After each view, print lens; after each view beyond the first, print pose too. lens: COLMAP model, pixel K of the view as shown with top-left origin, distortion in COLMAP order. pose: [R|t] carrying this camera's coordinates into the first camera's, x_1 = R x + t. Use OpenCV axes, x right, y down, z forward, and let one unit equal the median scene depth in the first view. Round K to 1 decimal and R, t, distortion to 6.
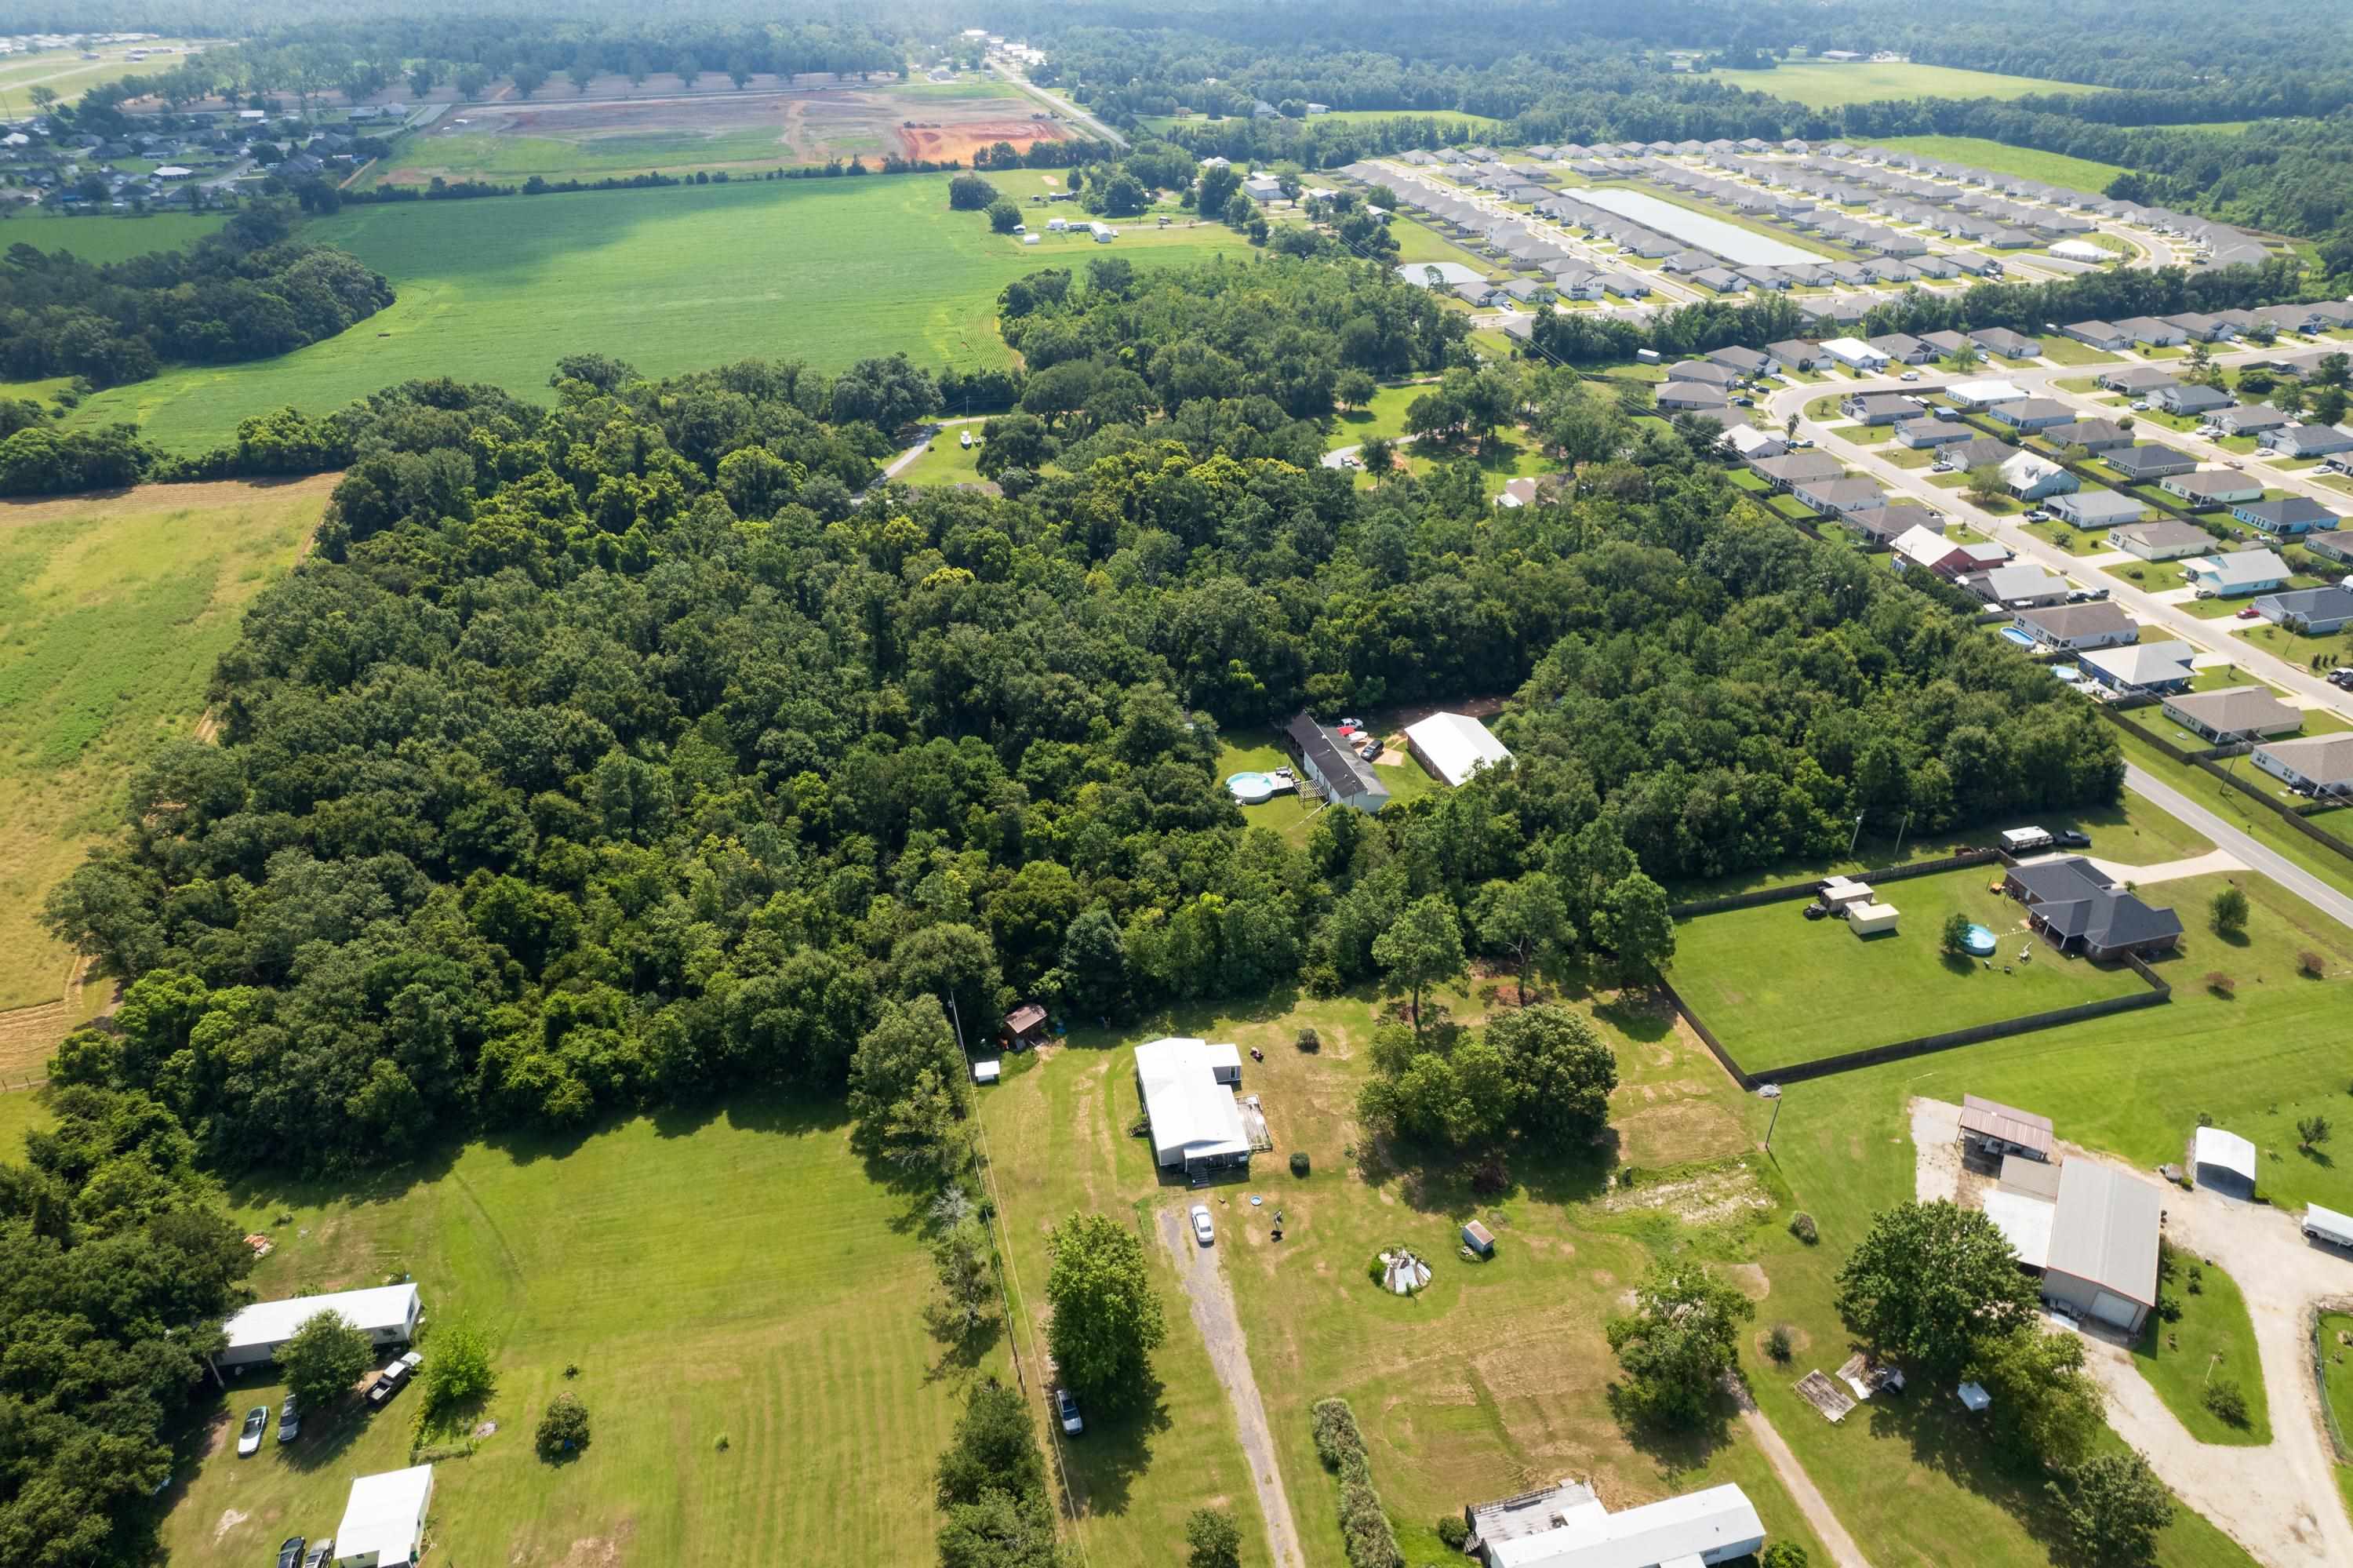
lens RADIAL K [[1509.8, 0, 1163.2], [0, 1509.8, 774.3], [0, 0, 1]] dist [-0.092334, 0.086776]
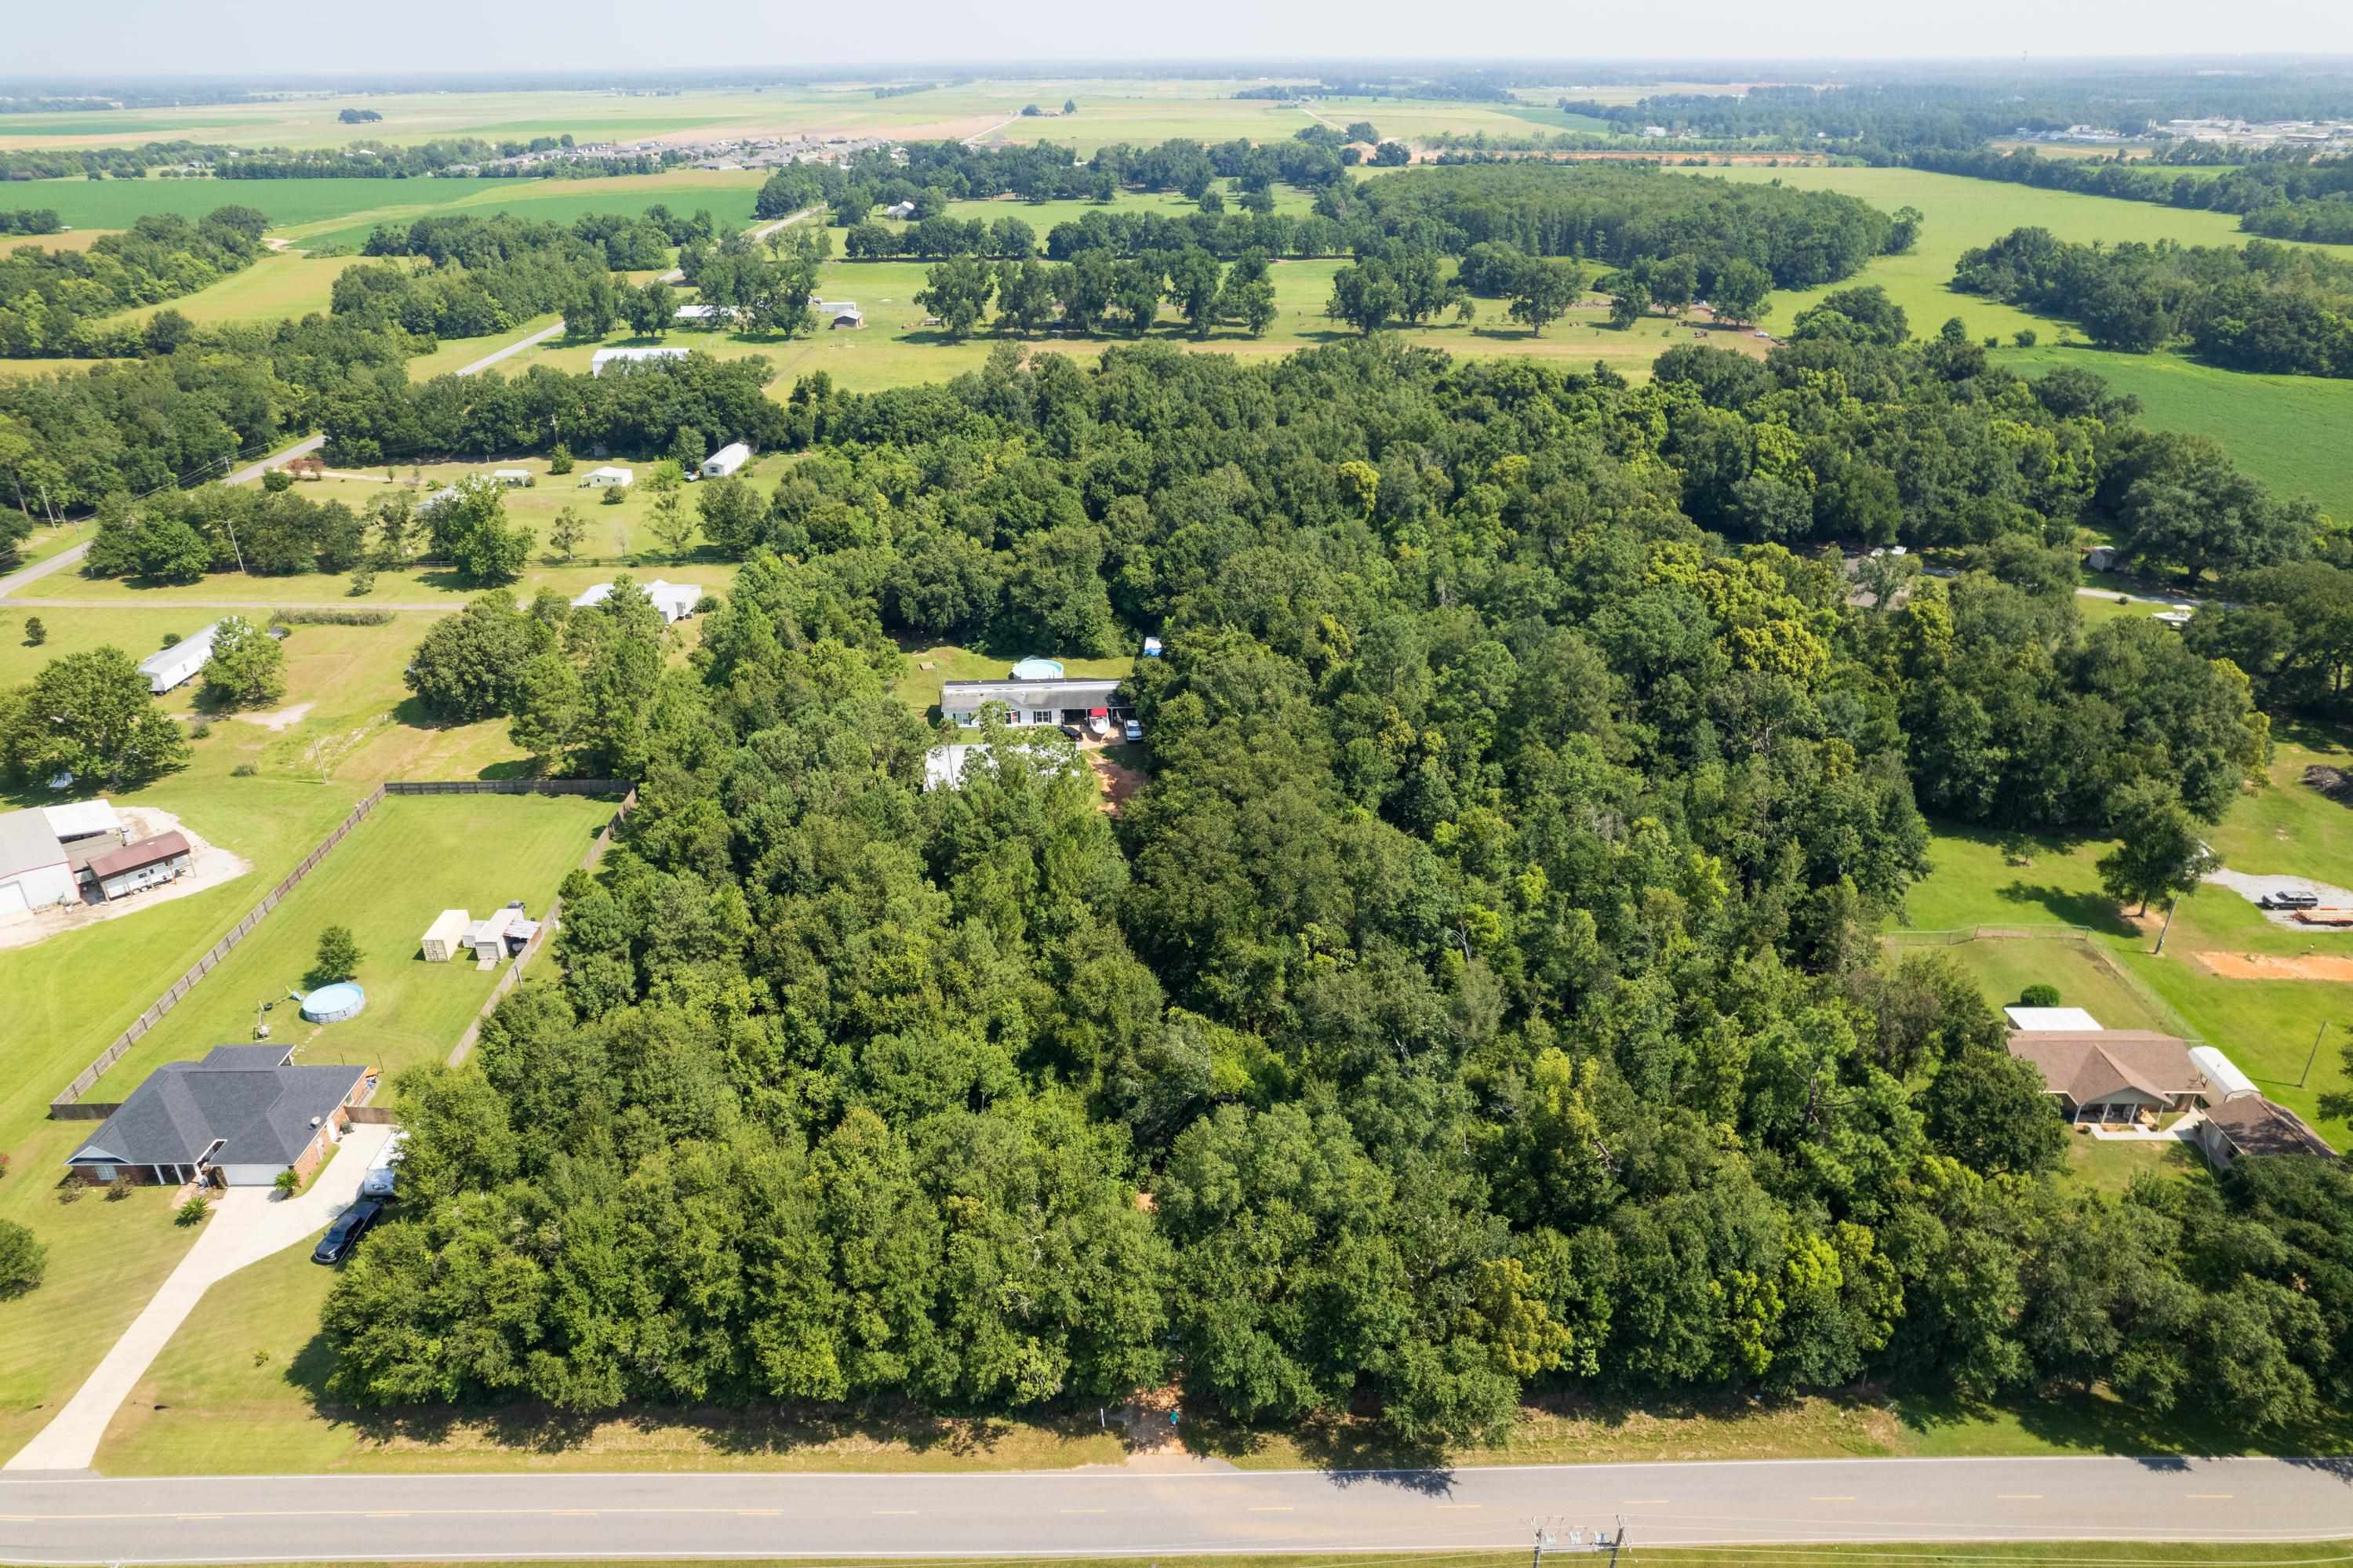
lens RADIAL K [[1509.8, 0, 1163.2], [0, 1509.8, 774.3], [0, 0, 1]] dist [-0.092334, 0.086776]
pose [[-0.250521, 0.431307, -0.866726, 0.686283], [-0.488031, 0.716933, 0.497828, -0.352416], [0.836101, 0.547705, 0.030884, 0.842932]]
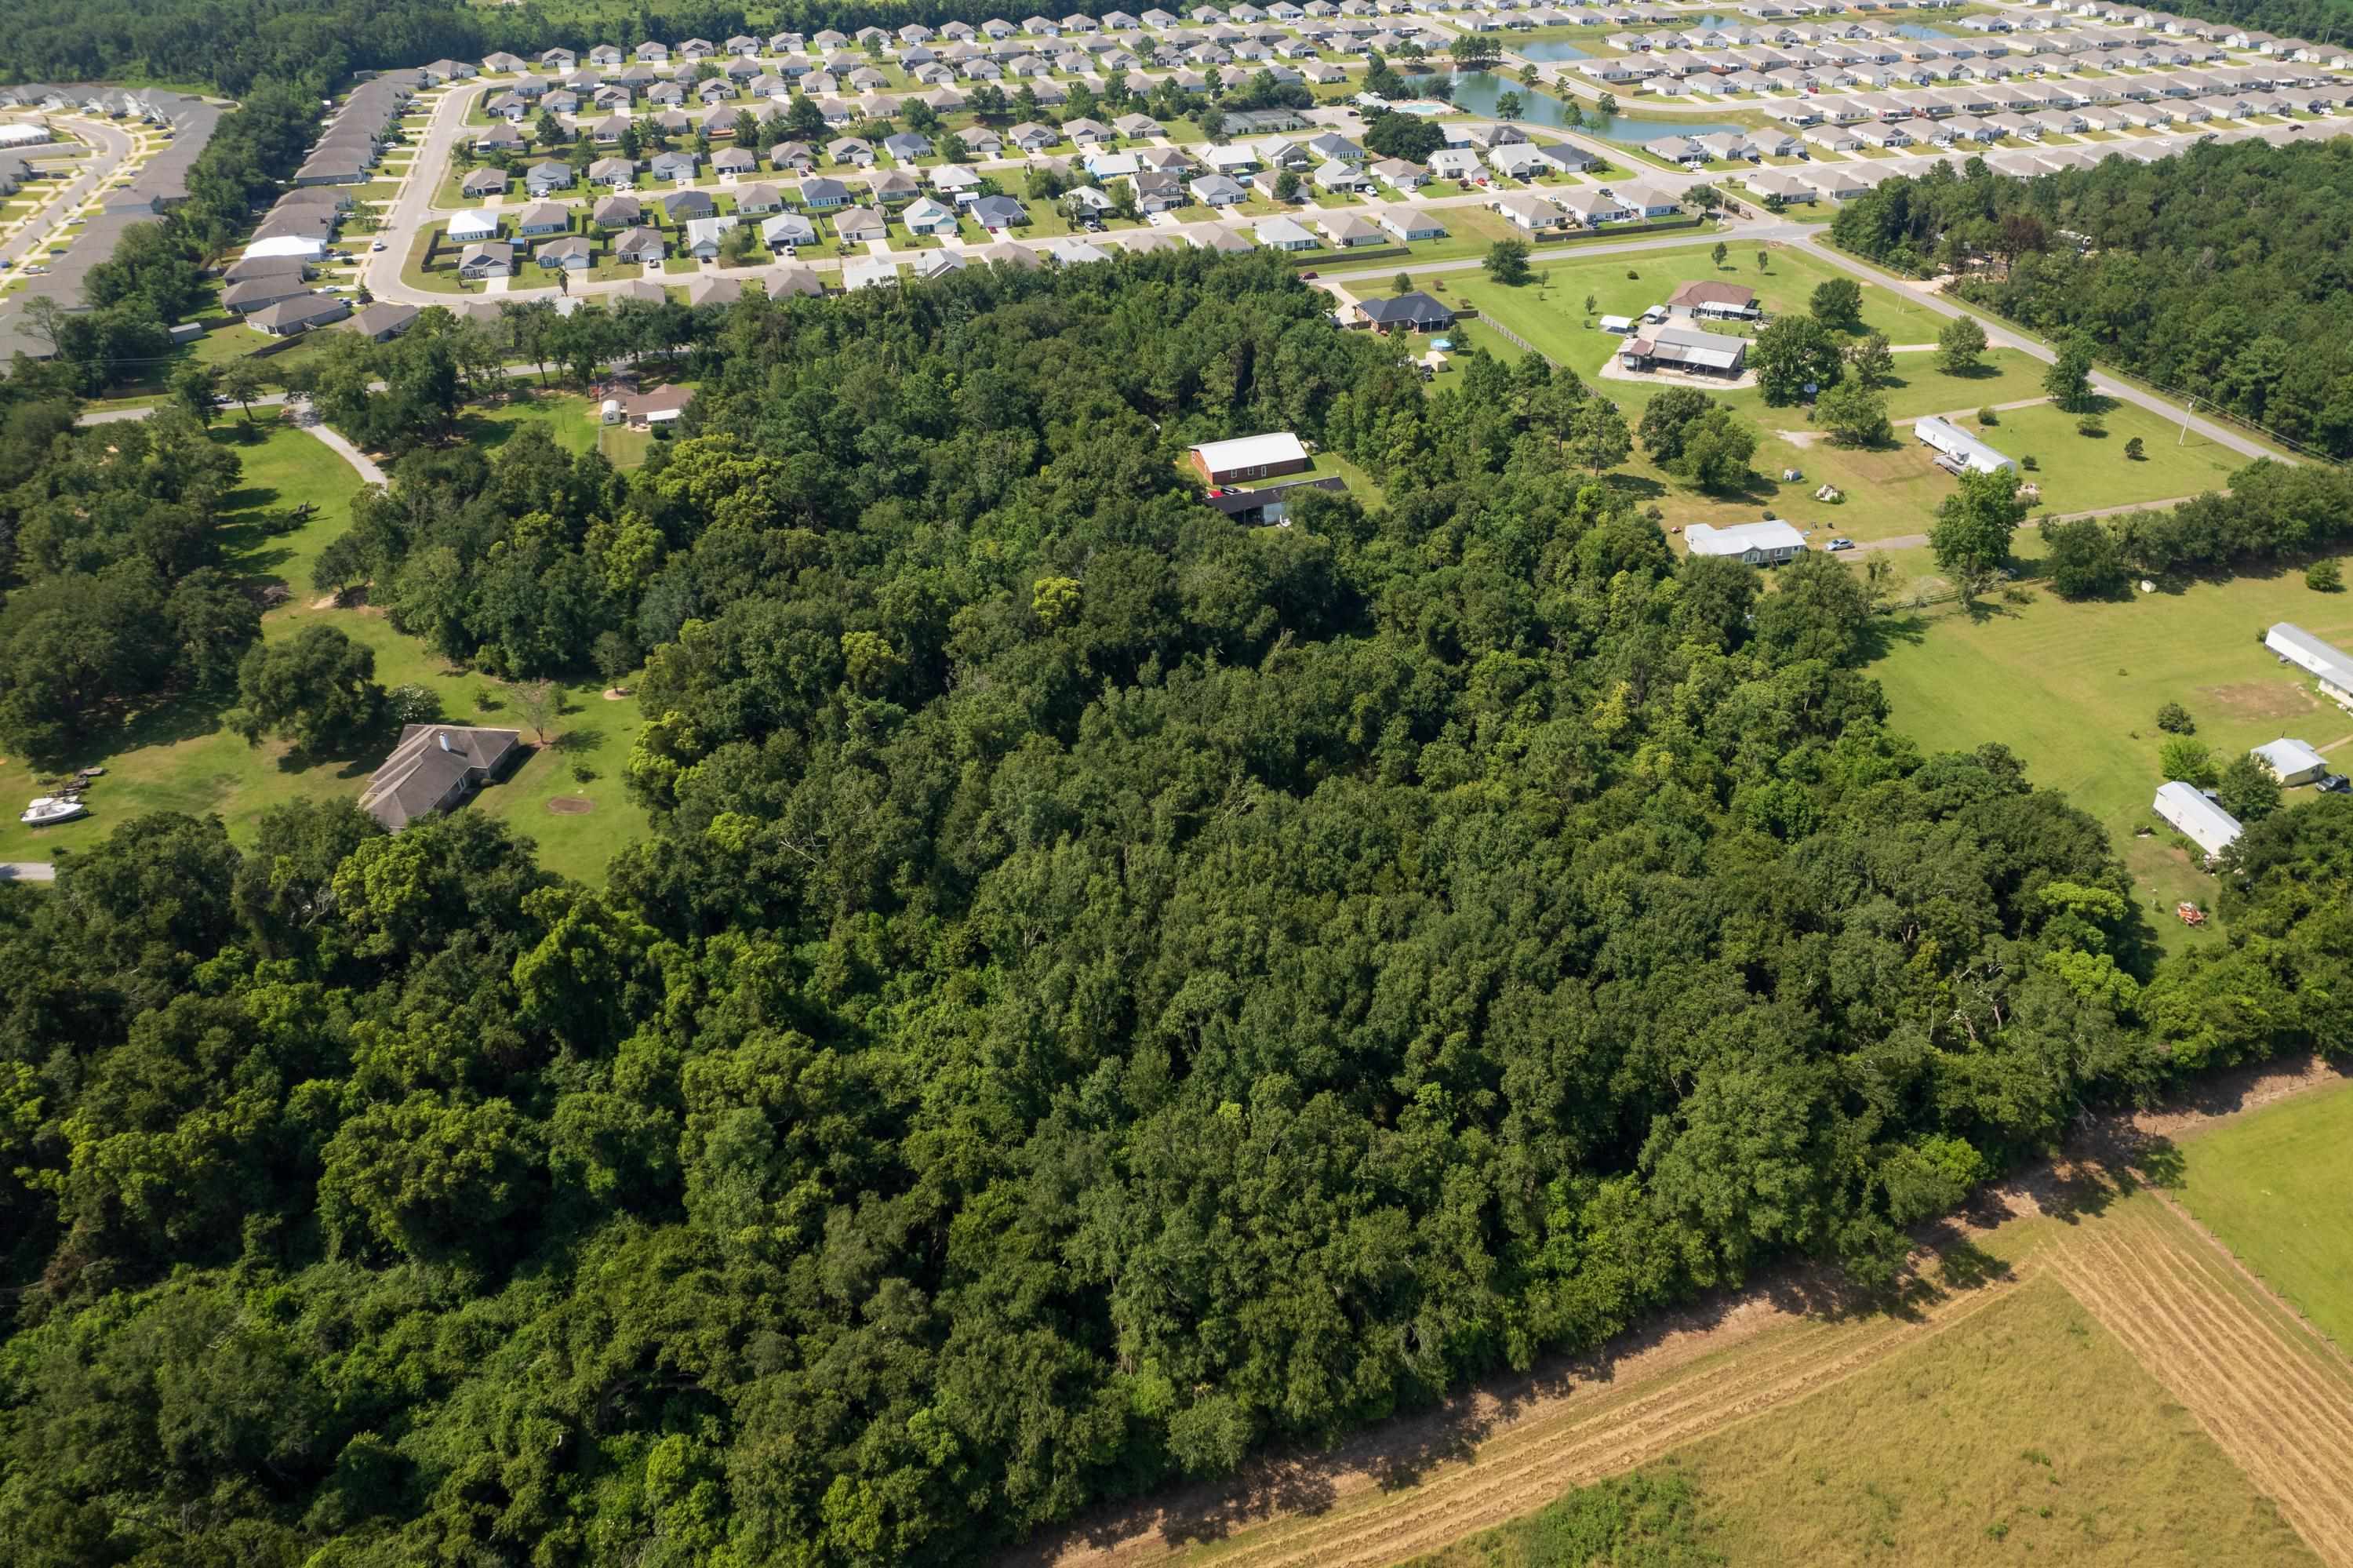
lens RADIAL K [[1604.1, 0, 1298.7], [0, 1604.1, 786.3], [0, 0, 1]] dist [-0.039512, -0.000219]
pose [[-0.100742, -0.556659, 0.824610, -0.772772], [0.508716, 0.683466, 0.523528, -0.373339], [-0.855020, 0.472234, 0.214327, 0.663238]]
